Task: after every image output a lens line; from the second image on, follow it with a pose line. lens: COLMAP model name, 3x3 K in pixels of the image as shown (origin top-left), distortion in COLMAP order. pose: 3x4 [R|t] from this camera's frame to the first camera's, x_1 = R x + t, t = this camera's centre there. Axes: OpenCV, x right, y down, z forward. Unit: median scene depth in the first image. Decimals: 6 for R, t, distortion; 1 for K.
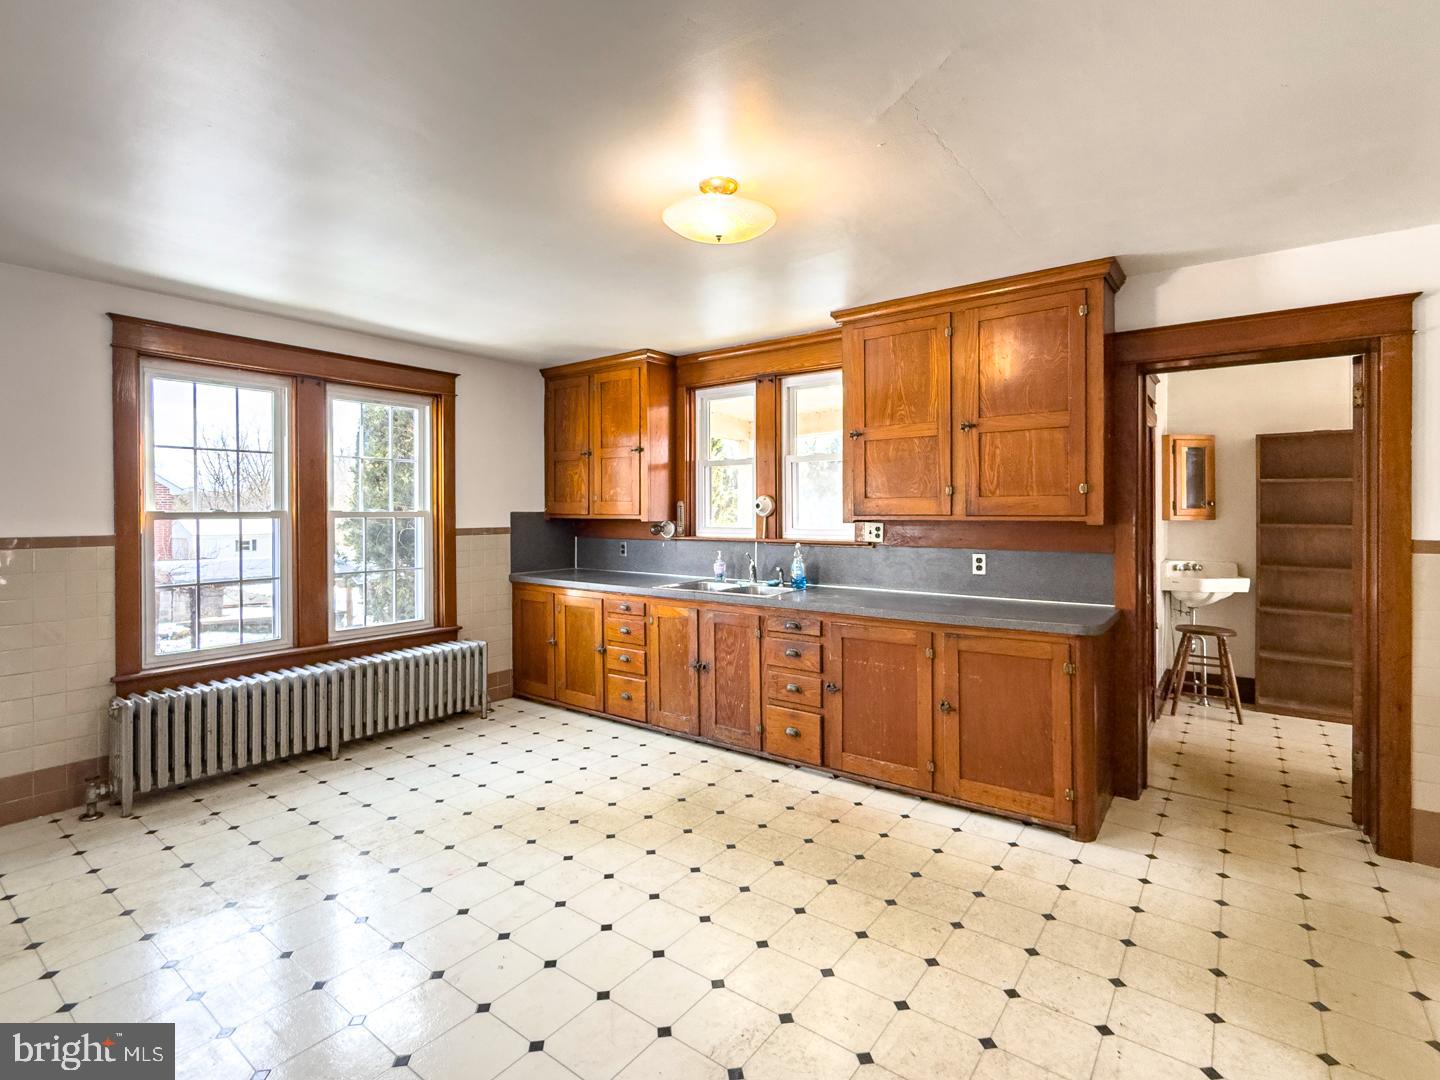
lens RADIAL K [[693.4, 0, 721.5], [0, 693.4, 516.8], [0, 0, 1]] dist [-0.001924, -0.000339]
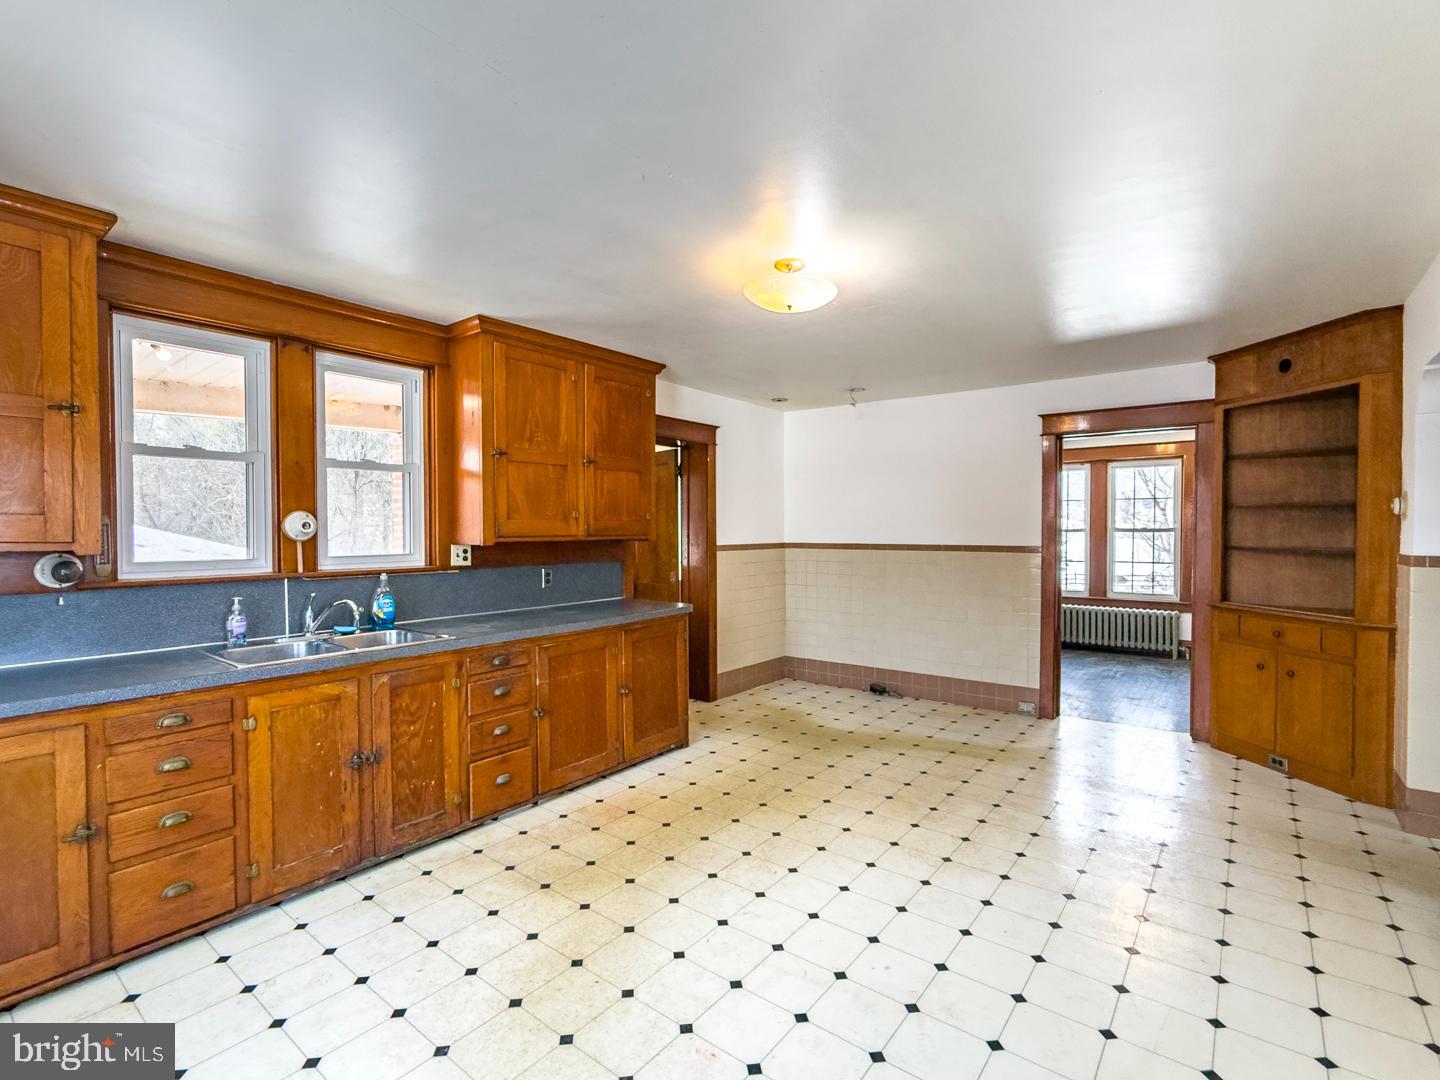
lens RADIAL K [[677.8, 0, 720.0], [0, 677.8, 540.0], [0, 0, 1]] dist [-0.001101, 0.000080]
pose [[0.024615, -0.015738, 0.999573, -0.750604], [0.011254, 0.999817, 0.015465, -0.009057], [-0.999634, 0.010869, 0.024788, 0.683925]]
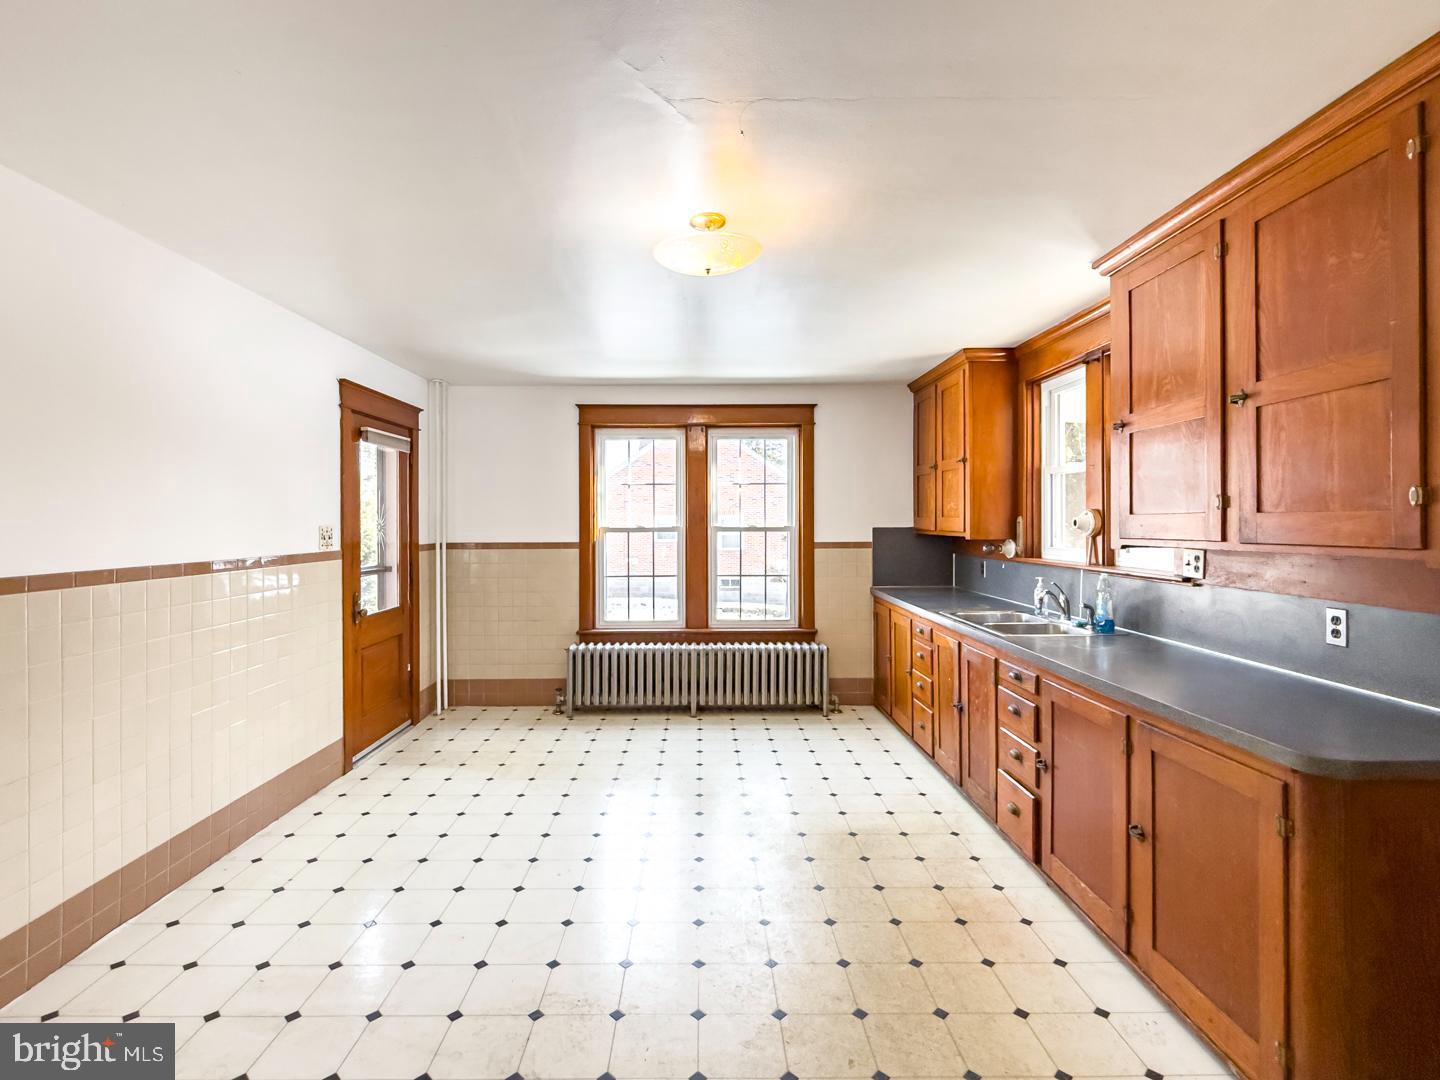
lens RADIAL K [[692.8, 0, 705.9], [0, 692.8, 524.9], [0, 0, 1]] dist [-0.002976, -0.000331]
pose [[0.606147, 0.003991, -0.795342, 0.511168], [-0.004179, 0.999990, 0.001833, -0.015674], [0.795341, 0.002213, 0.606158, 0.232493]]
